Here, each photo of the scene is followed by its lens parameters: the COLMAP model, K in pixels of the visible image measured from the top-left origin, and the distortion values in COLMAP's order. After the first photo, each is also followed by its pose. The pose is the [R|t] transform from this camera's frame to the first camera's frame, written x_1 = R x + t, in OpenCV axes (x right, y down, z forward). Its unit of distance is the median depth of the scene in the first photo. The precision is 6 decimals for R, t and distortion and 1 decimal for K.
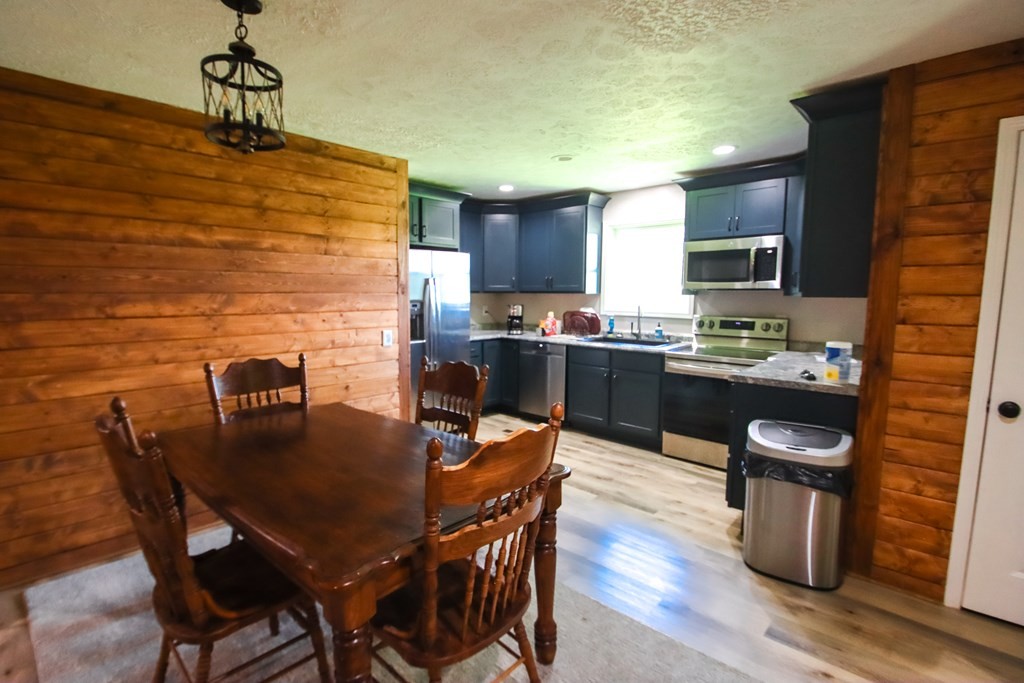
lens RADIAL K [[472.4, 0, 488.4], [0, 472.4, 342.1], [0, 0, 1]] dist [-0.001050, -0.000645]
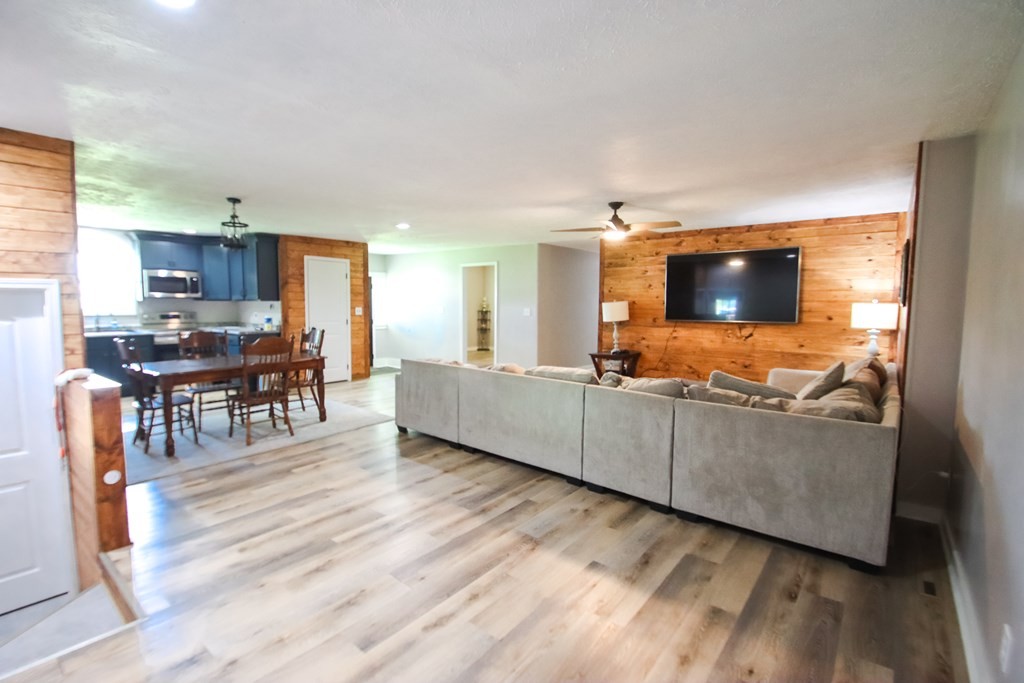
lens RADIAL K [[472.4, 0, 488.4], [0, 472.4, 342.1], [0, 0, 1]] dist [-0.001050, -0.000645]
pose [[-0.058643, -0.082654, 0.994851, -2.703309], [0.097186, 0.991360, 0.088092, 0.039806], [-0.993537, 0.101852, -0.050103, -0.237692]]
